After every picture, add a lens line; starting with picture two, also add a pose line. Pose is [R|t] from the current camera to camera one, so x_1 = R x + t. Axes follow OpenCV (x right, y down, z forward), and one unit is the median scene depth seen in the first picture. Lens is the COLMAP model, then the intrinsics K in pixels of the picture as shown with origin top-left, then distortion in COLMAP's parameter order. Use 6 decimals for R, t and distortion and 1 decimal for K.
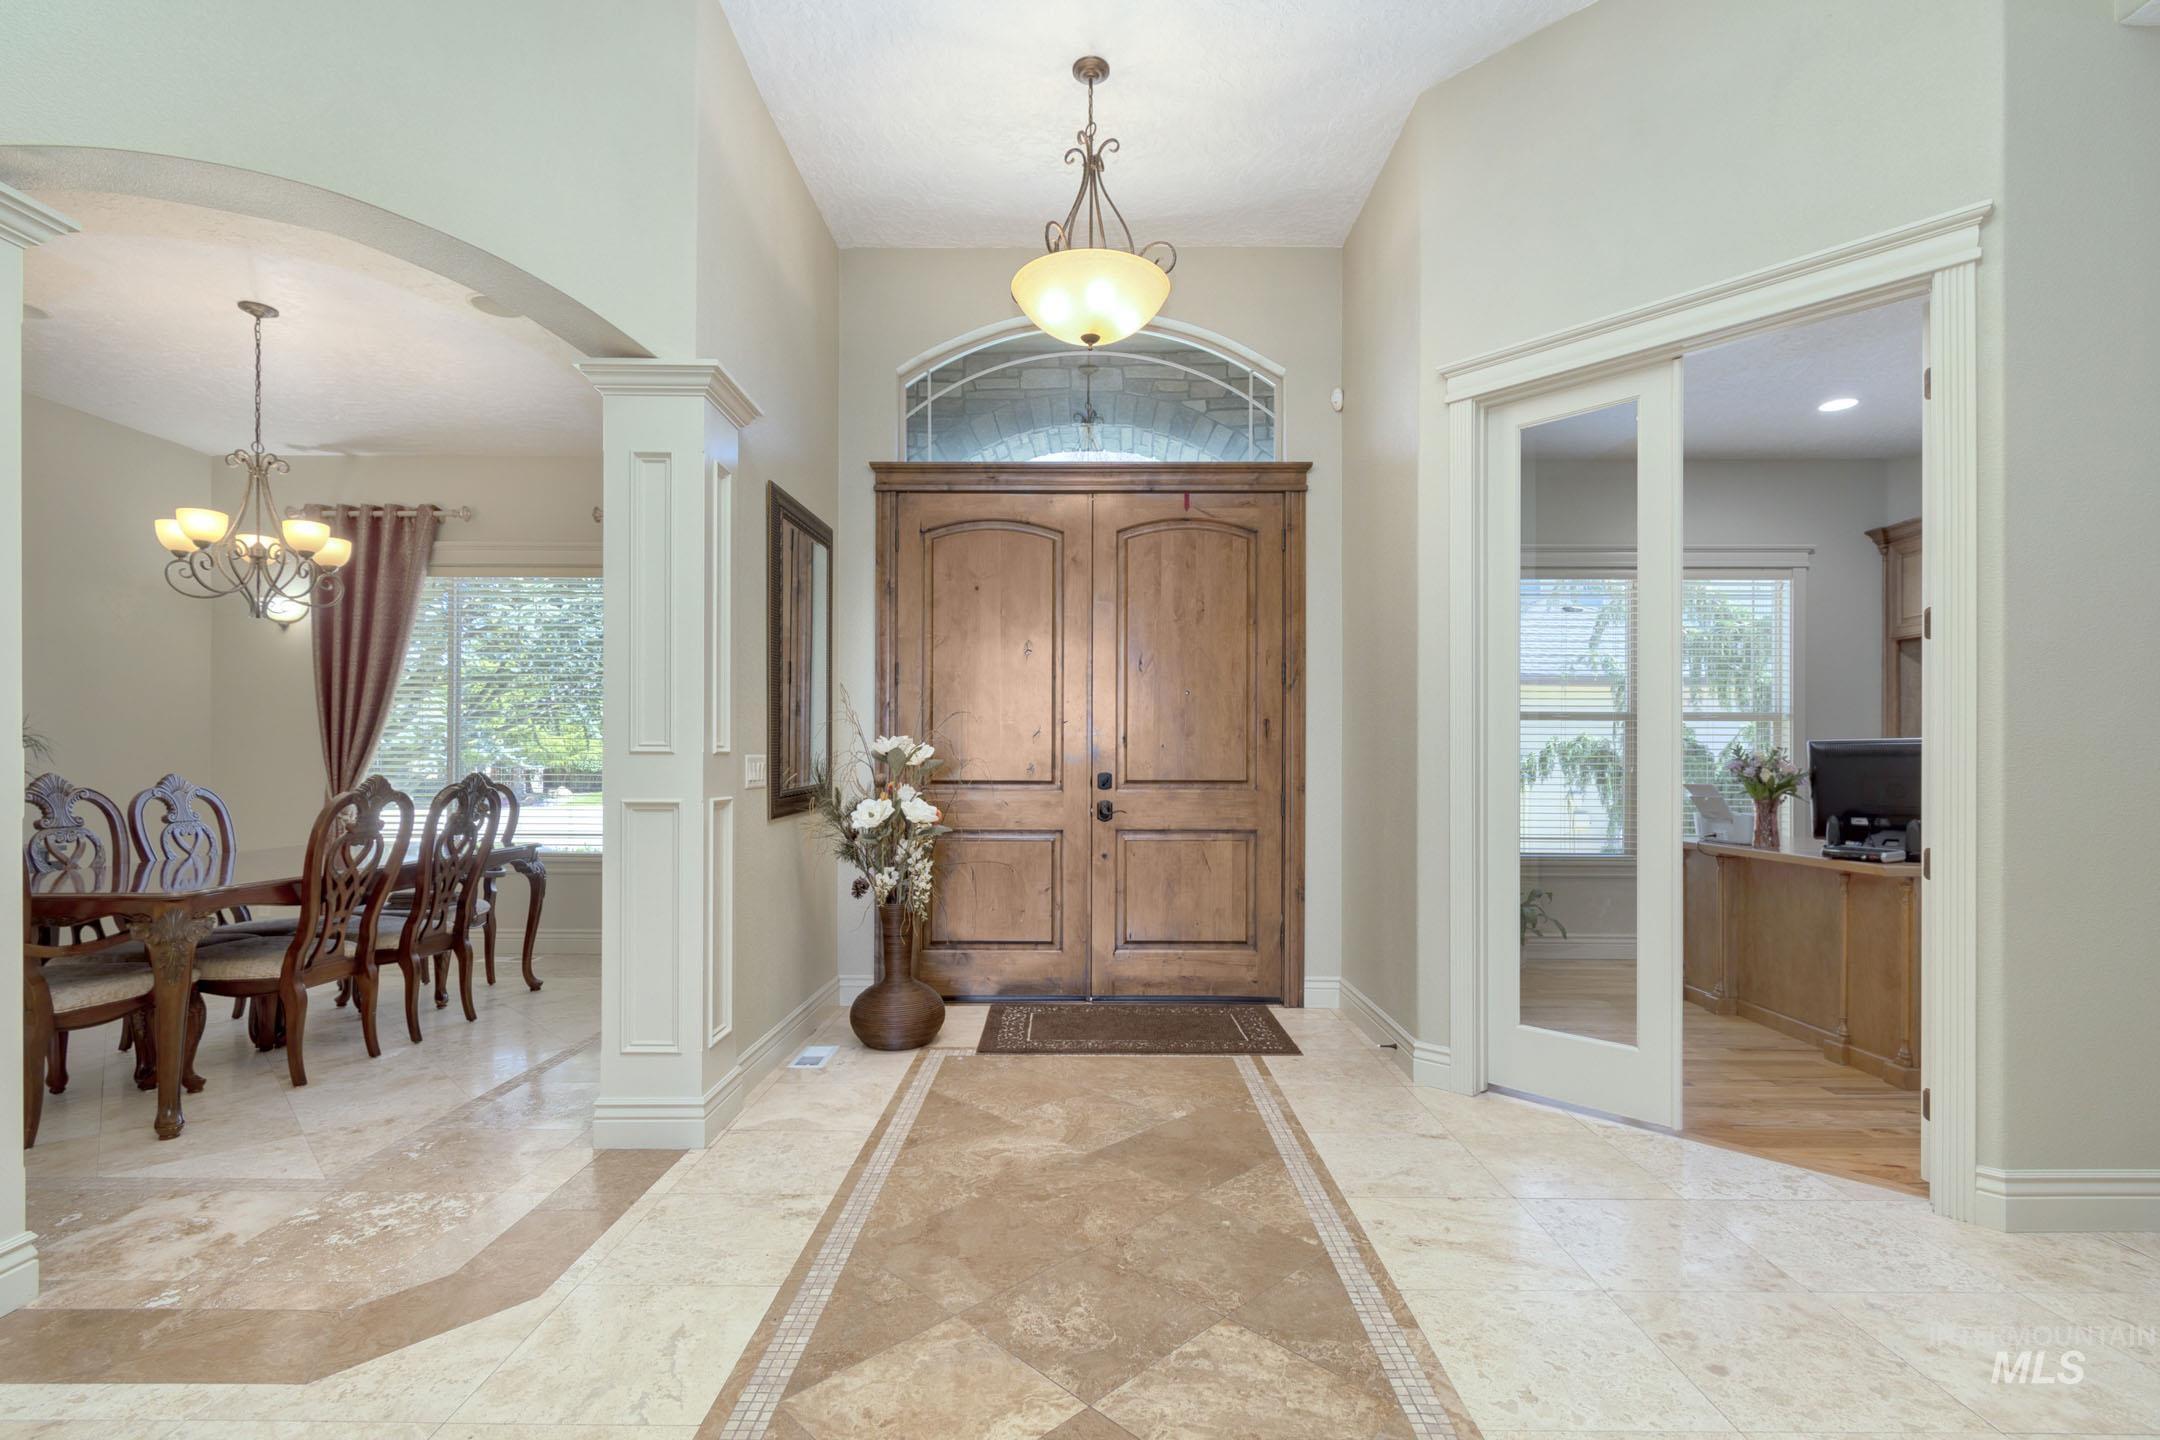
lens RADIAL K [[982.2, 0, 1103.3], [0, 982.2, 758.5], [0, 0, 1]] dist [-0.003231, 0.000226]
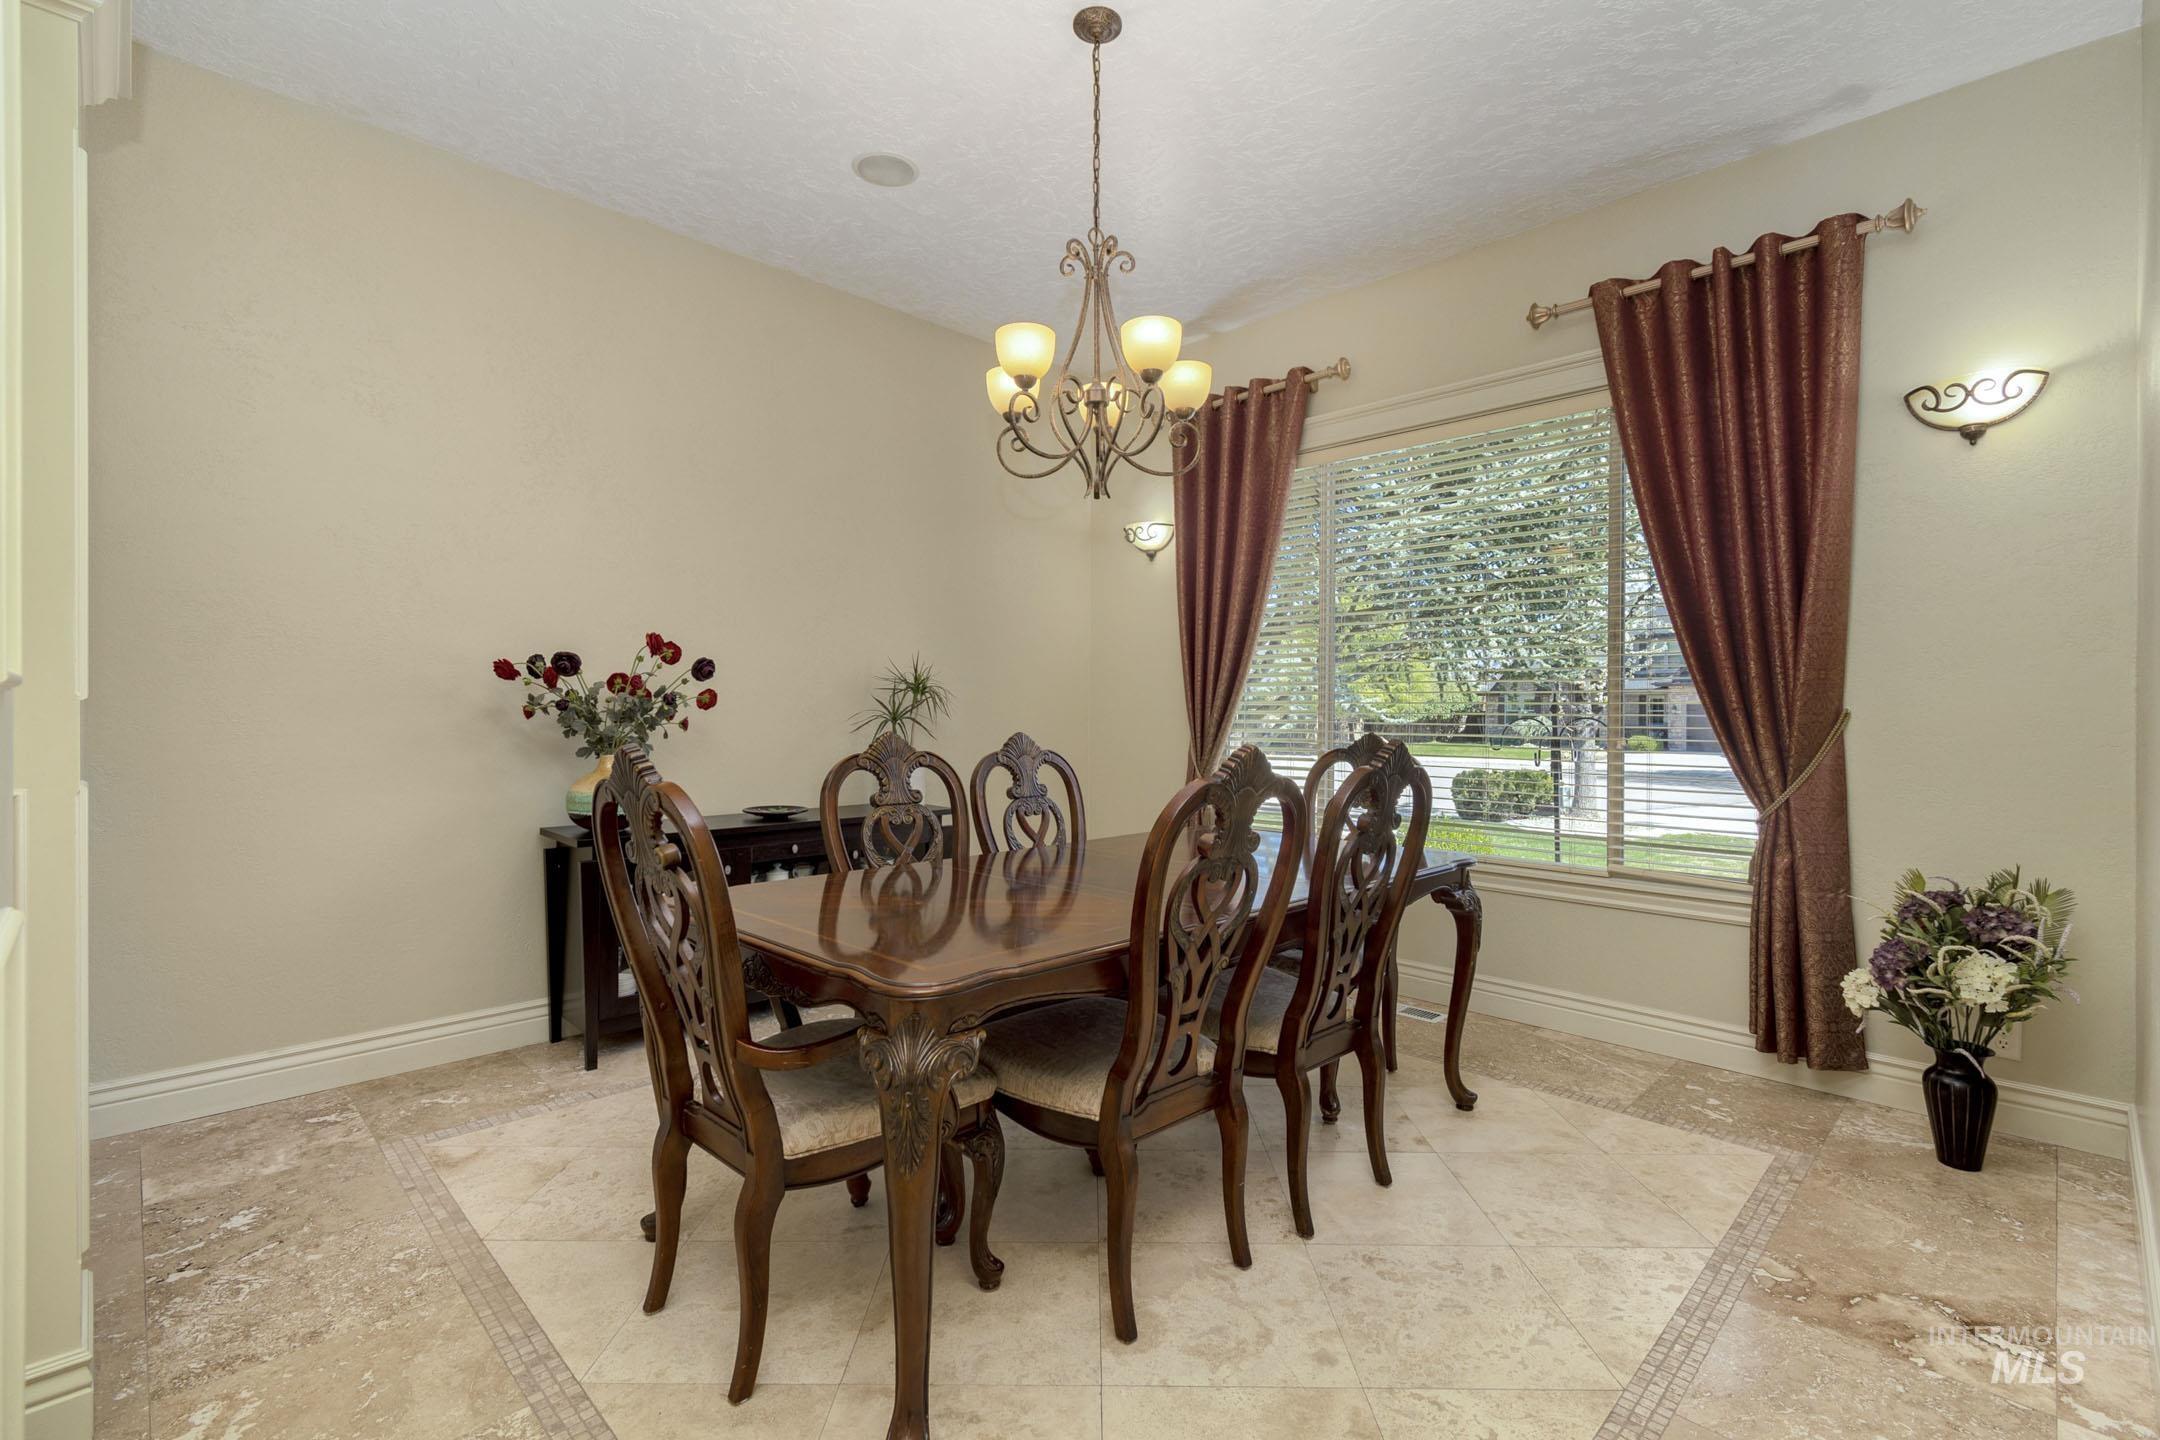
lens RADIAL K [[982.2, 0, 1081.7], [0, 982.2, 722.8], [0, 0, 1]] dist [-0.003231, 0.000226]
pose [[0.700973, 0.007032, -0.713153, -0.401168], [0.000448, 0.999947, 0.010300, 0.000846], [0.713188, -0.007539, 0.700933, 0.532638]]
